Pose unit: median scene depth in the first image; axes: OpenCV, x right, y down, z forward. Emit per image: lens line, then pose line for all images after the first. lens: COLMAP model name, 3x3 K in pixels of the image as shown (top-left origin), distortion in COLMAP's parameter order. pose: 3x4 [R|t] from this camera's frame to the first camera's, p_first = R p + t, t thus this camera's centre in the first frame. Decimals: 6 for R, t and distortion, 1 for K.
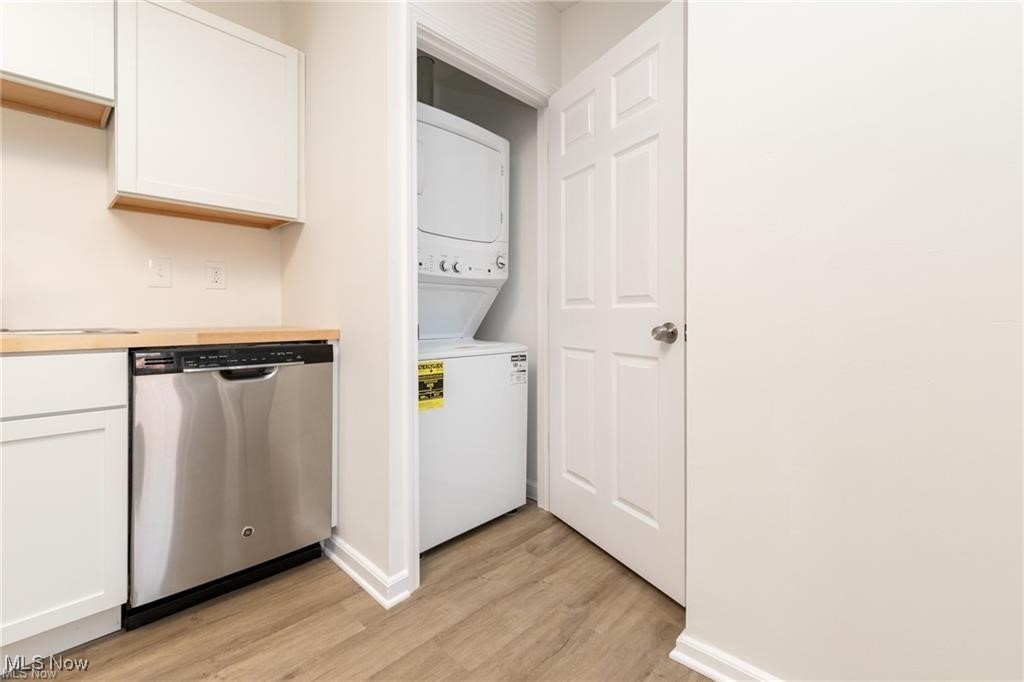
lens RADIAL K [[445.0, 0, 507.9], [0, 445.0, 321.5], [0, 0, 1]] dist [0.002455, -0.000766]
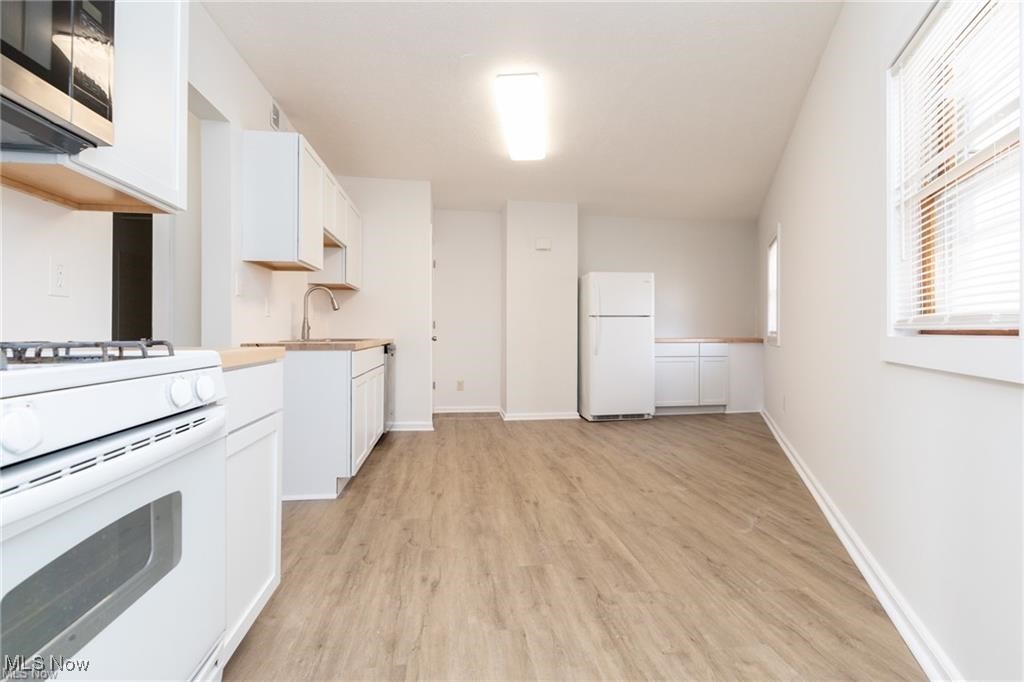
lens RADIAL K [[445.0, 0, 511.5], [0, 445.0, 335.2], [0, 0, 1]] dist [0.002455, -0.000766]
pose [[0.621193, 0.000775, 0.783658, -2.262925], [-0.000076, 1.000000, -0.000929, 0.001173], [-0.783658, 0.000518, 0.621192, -1.263948]]
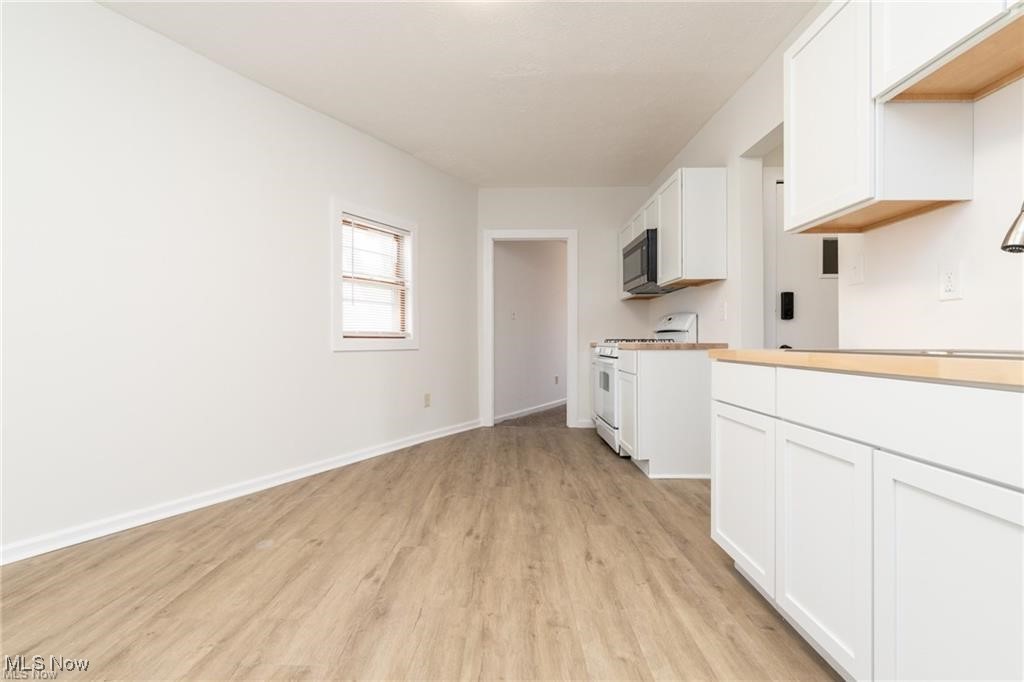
lens RADIAL K [[445.0, 0, 509.9], [0, 445.0, 349.7], [0, 0, 1]] dist [0.002455, -0.000766]
pose [[-0.726319, 0.021714, -0.687015, -0.054993], [0.003041, 0.999593, 0.028378, -0.003127], [0.687351, 0.018522, -0.726089, 0.790393]]
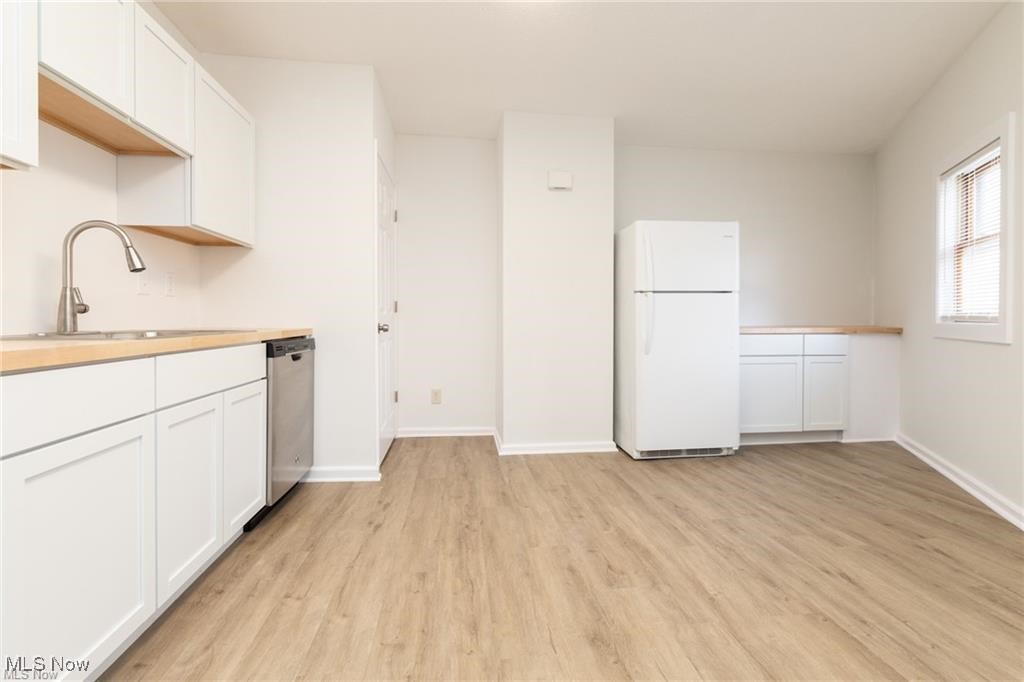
lens RADIAL K [[445.0, 0, 505.6], [0, 445.0, 327.2], [0, 0, 1]] dist [0.002455, -0.000766]
pose [[0.643951, -0.009637, 0.765006, -1.299030], [-0.000325, 0.999917, 0.012870, -0.005998], [-0.765067, -0.008536, 0.643895, -0.549054]]
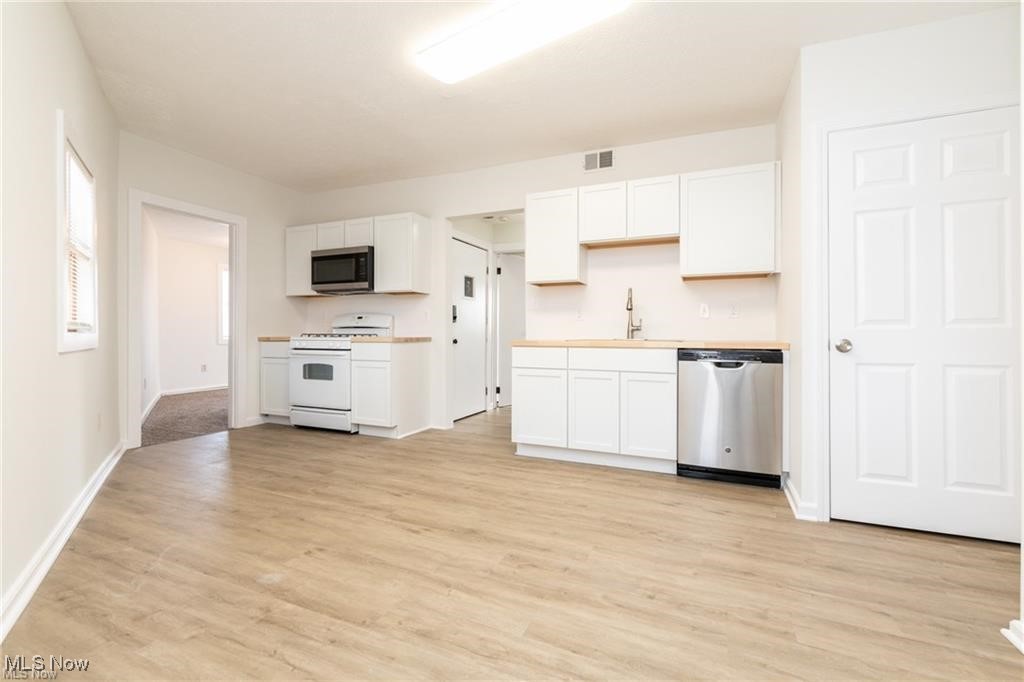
lens RADIAL K [[445.0, 0, 512.8], [0, 445.0, 335.9], [0, 0, 1]] dist [0.002455, -0.000766]
pose [[0.354067, 0.011348, -0.935151, 0.837366], [-0.008978, 0.999922, 0.008734, -0.012981], [0.935177, 0.005303, 0.354141, -0.509294]]
